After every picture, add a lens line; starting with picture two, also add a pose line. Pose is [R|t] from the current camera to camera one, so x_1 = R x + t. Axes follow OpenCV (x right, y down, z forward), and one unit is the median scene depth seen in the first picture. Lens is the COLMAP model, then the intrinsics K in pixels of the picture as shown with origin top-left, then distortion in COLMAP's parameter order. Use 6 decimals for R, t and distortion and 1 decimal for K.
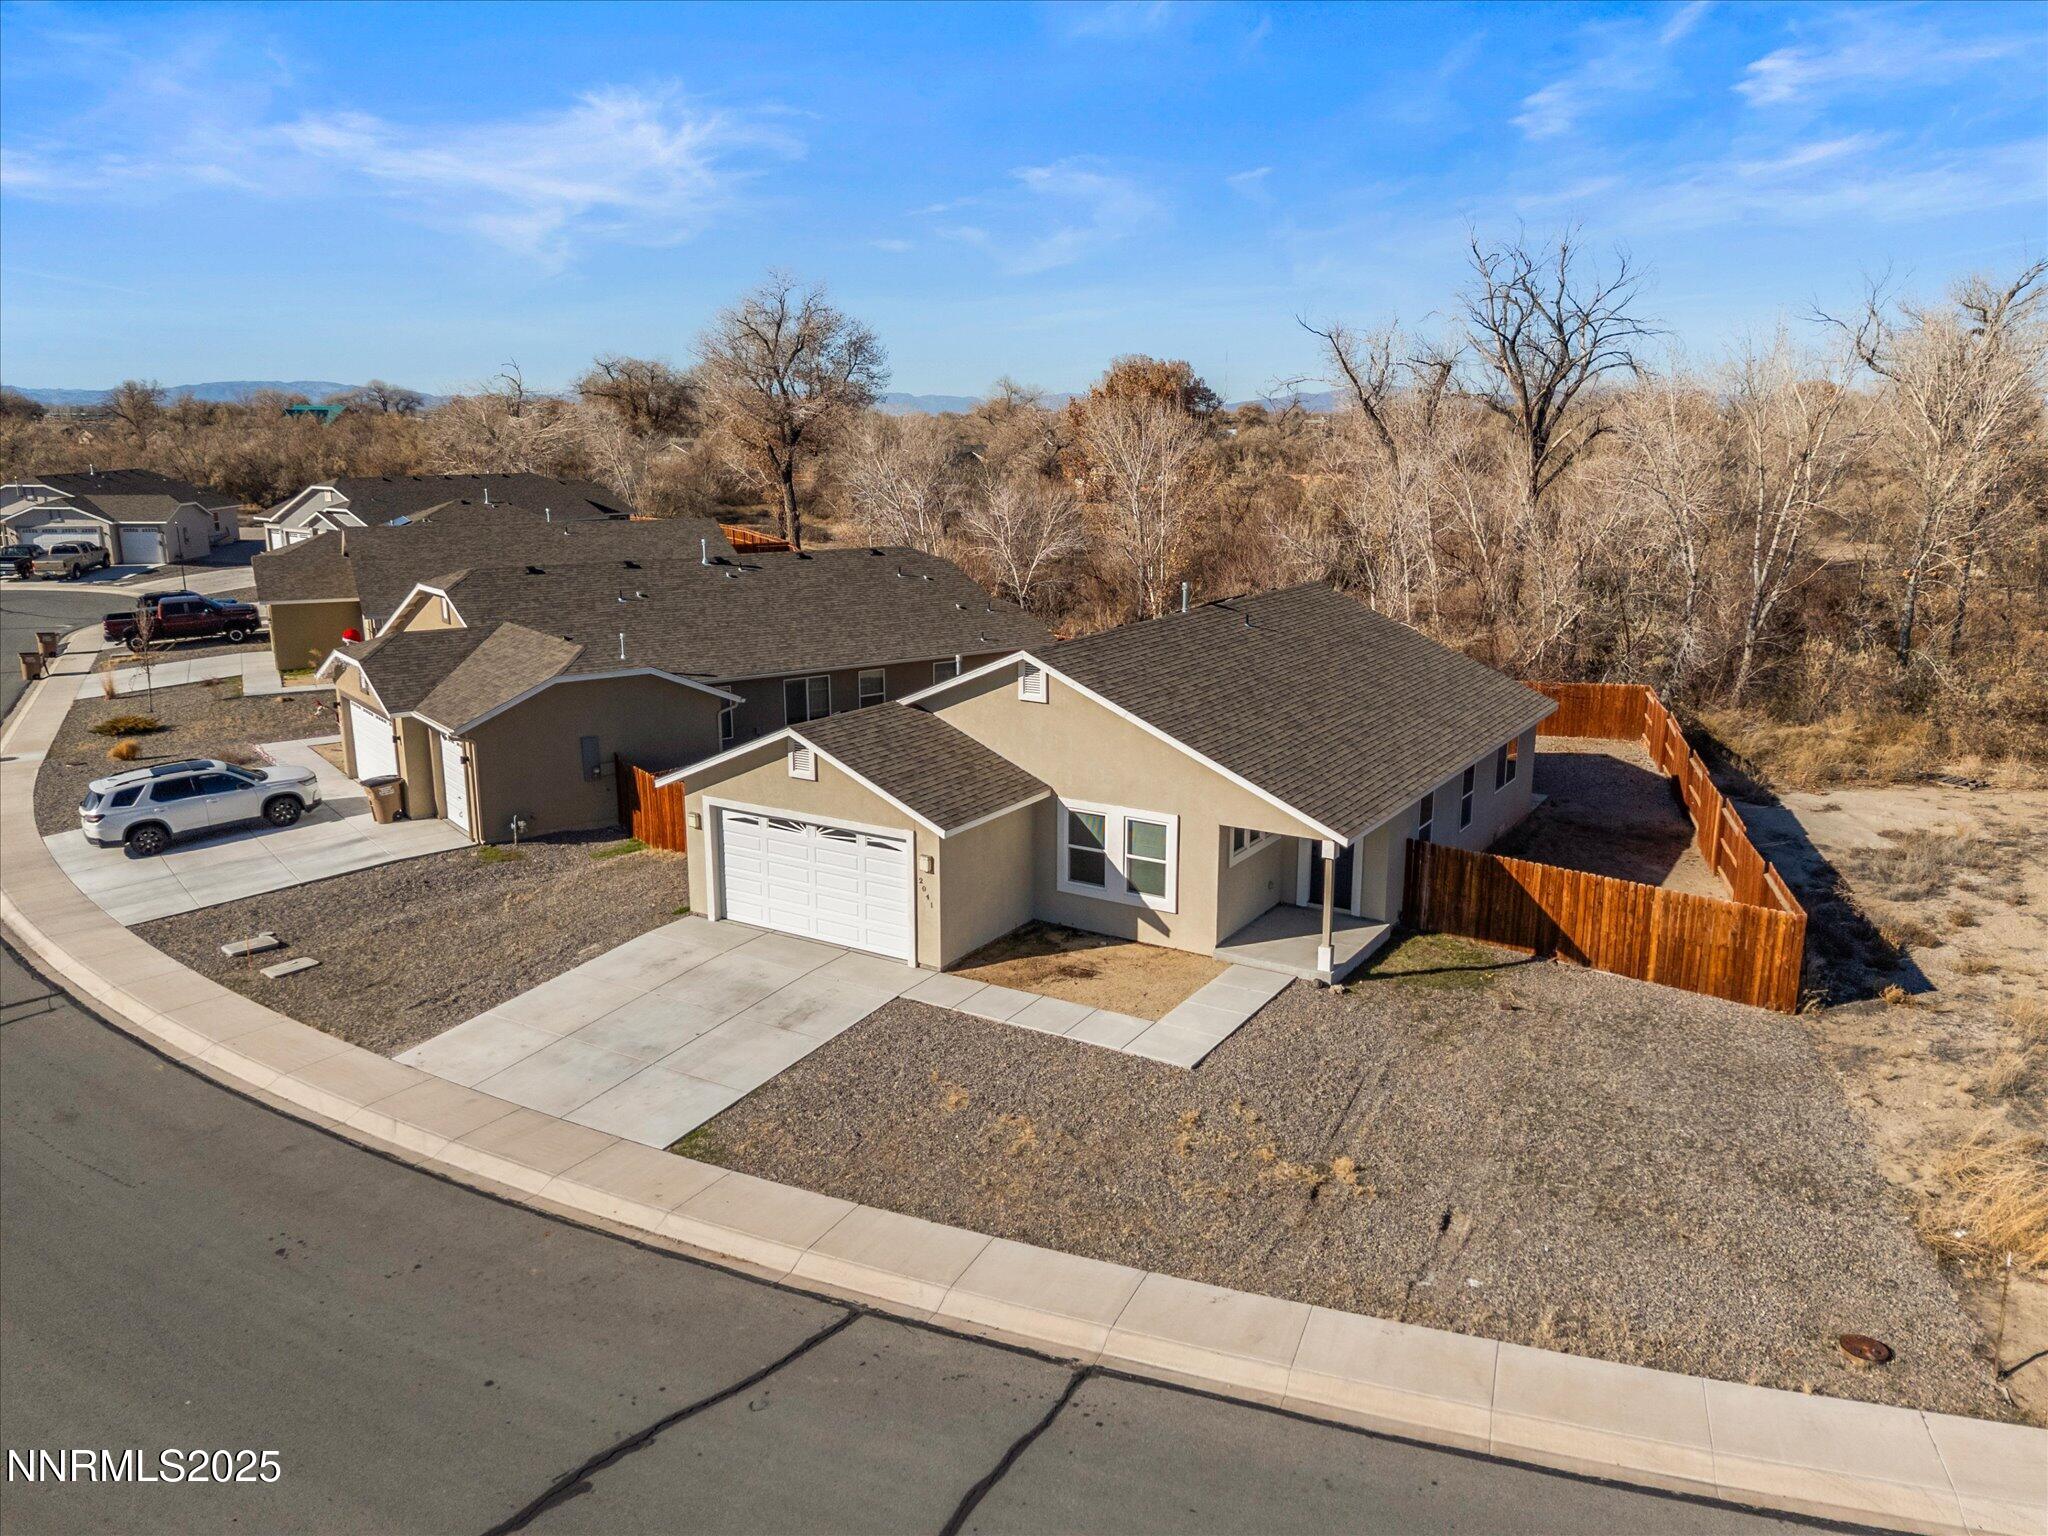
lens RADIAL K [[1497.9, 0, 1032.3], [0, 1497.9, 755.1], [0, 0, 1]] dist [0.058851, -0.041681]
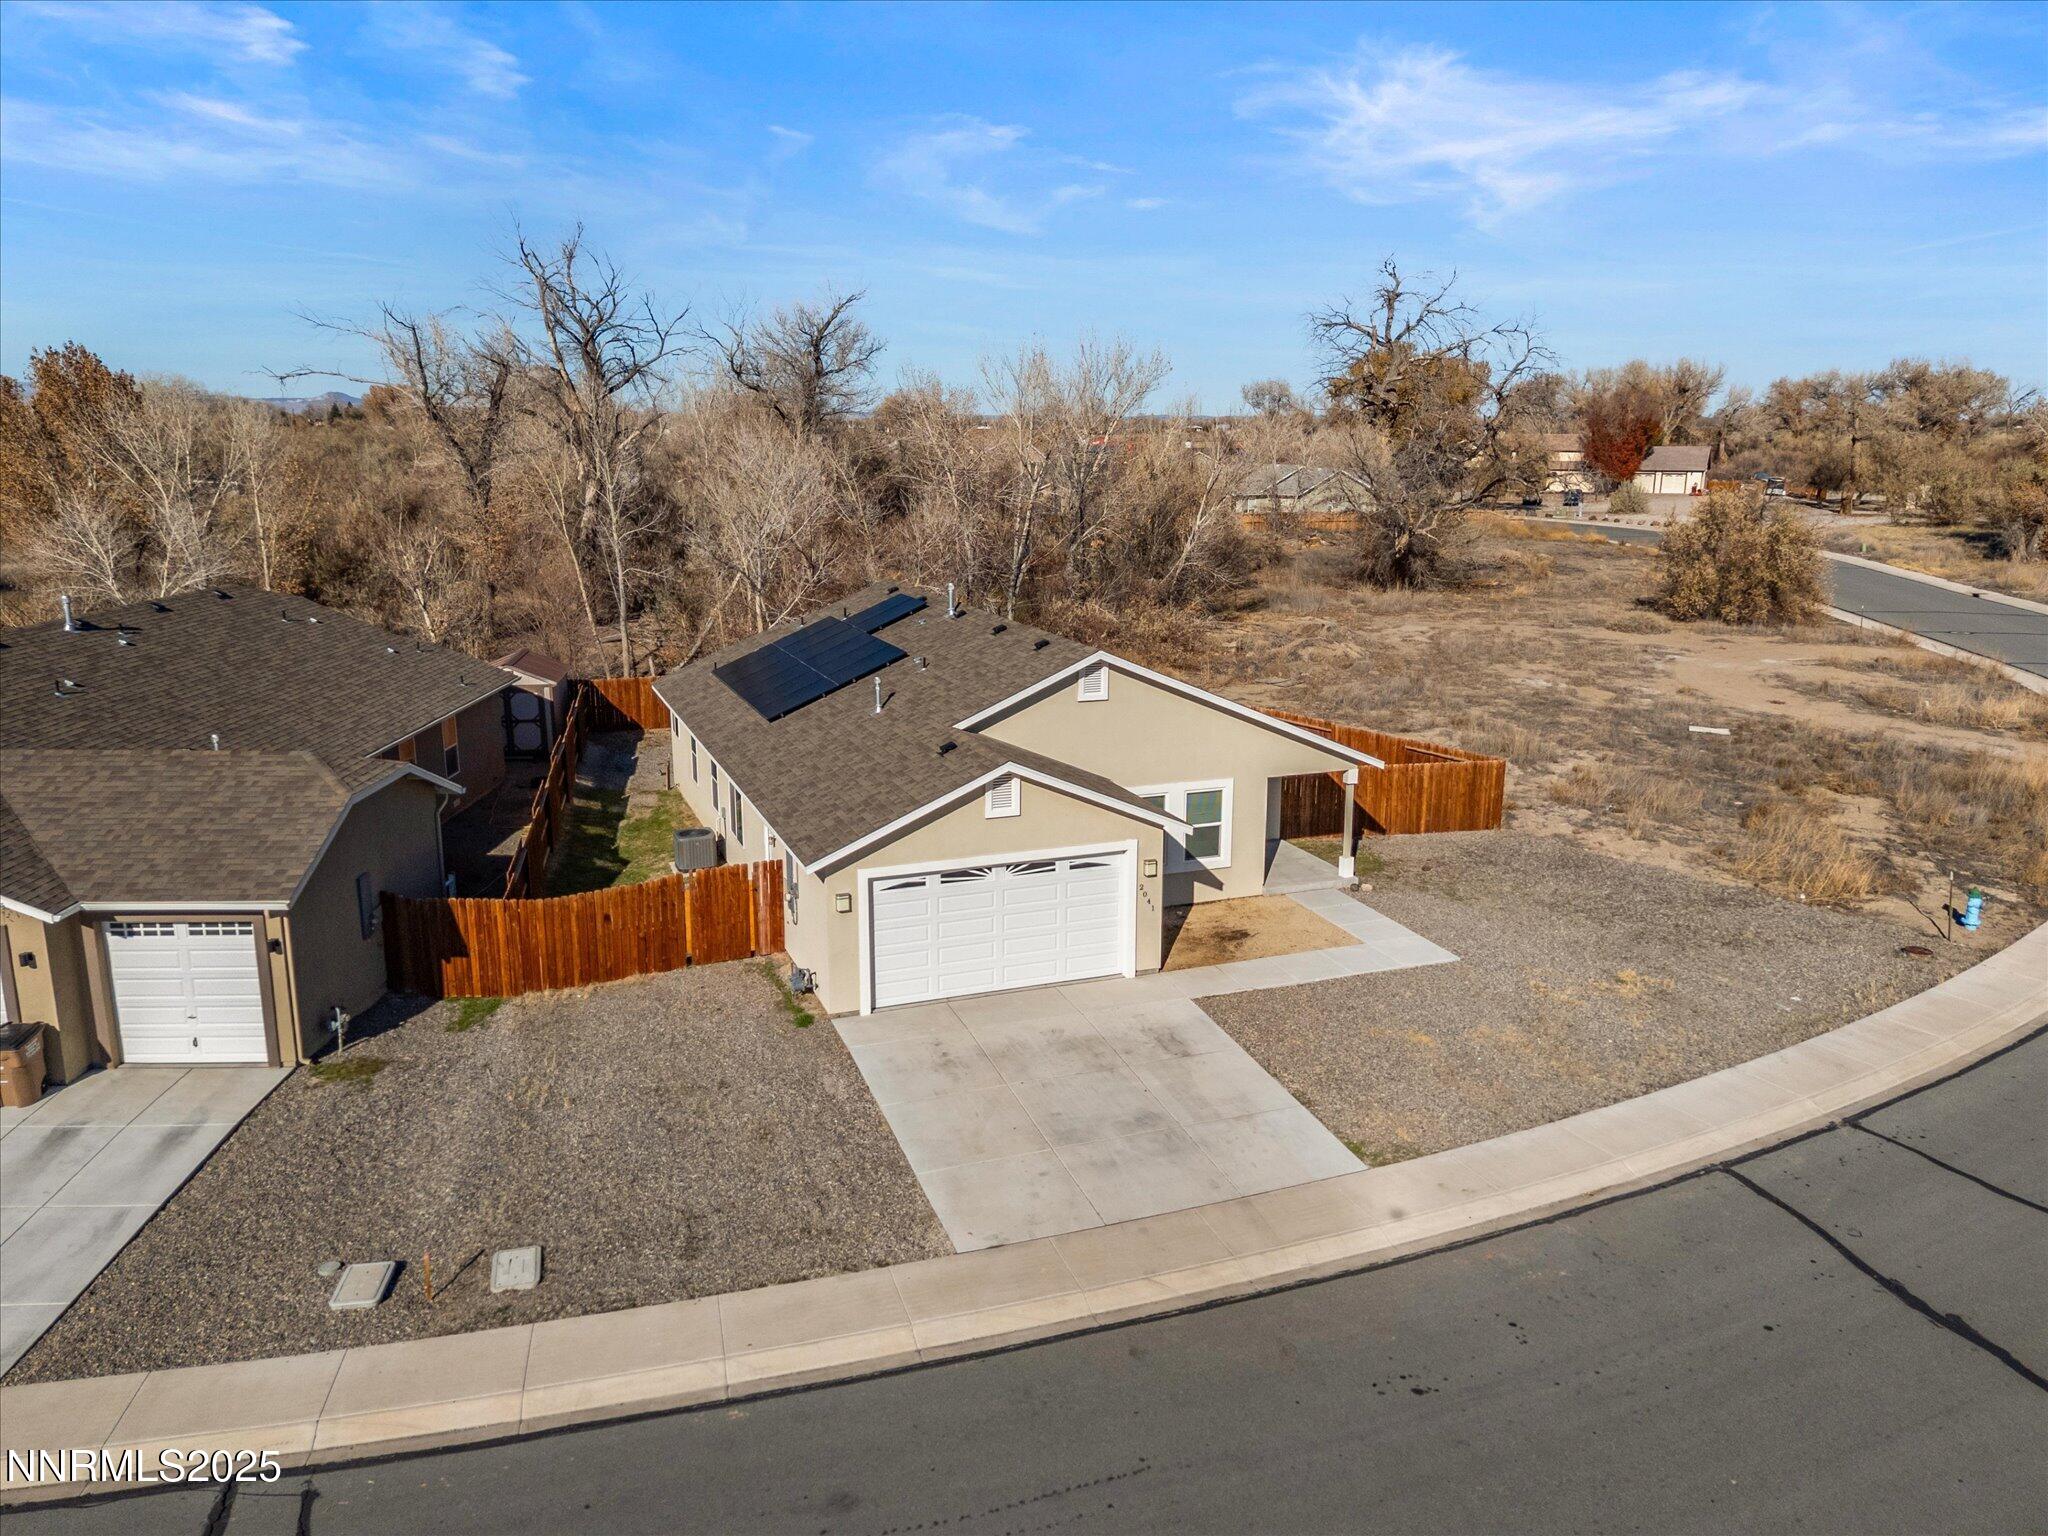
lens RADIAL K [[1497.9, 0, 1022.2], [0, 1497.9, 770.7], [0, 0, 1]] dist [0.058851, -0.041681]
pose [[0.602347, -0.180287, 0.777609, -0.852147], [0.173050, 0.980486, 0.093277, -0.095096], [-0.779251, 0.078380, 0.621791, 0.423947]]
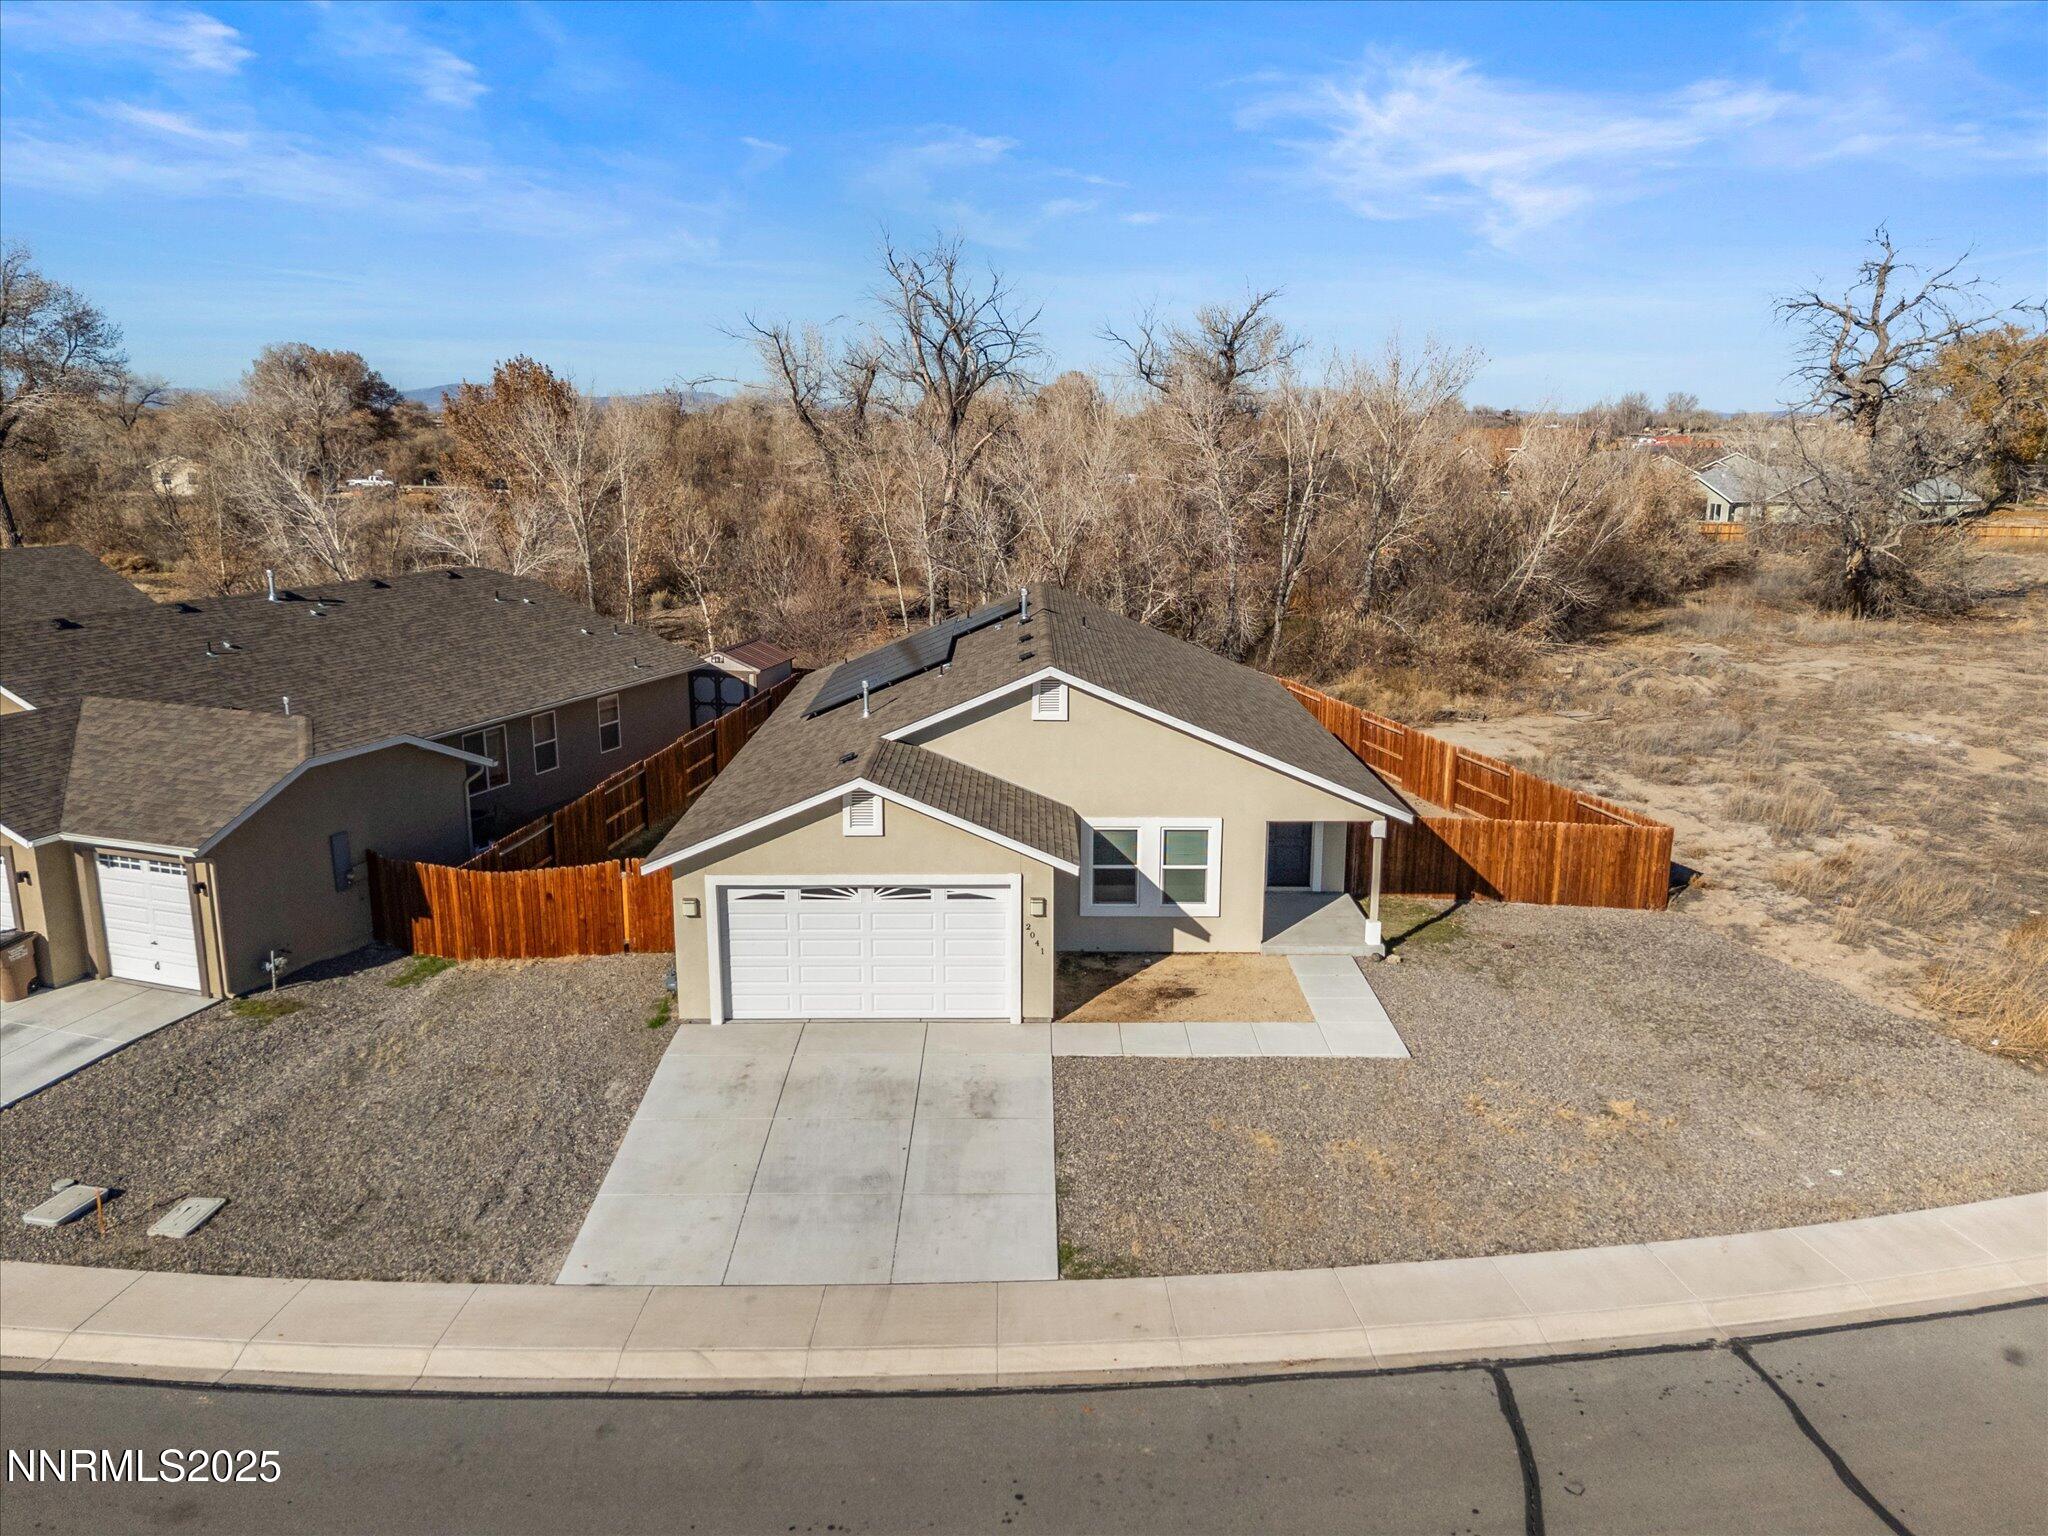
lens RADIAL K [[1497.9, 0, 1025.3], [0, 1497.9, 761.2], [0, 0, 1]] dist [0.058851, -0.041681]
pose [[0.846772, -0.116708, 0.518996, -0.518672], [0.115065, 0.992723, 0.035501, -0.046944], [-0.519363, 0.029657, 0.854039, 0.214359]]
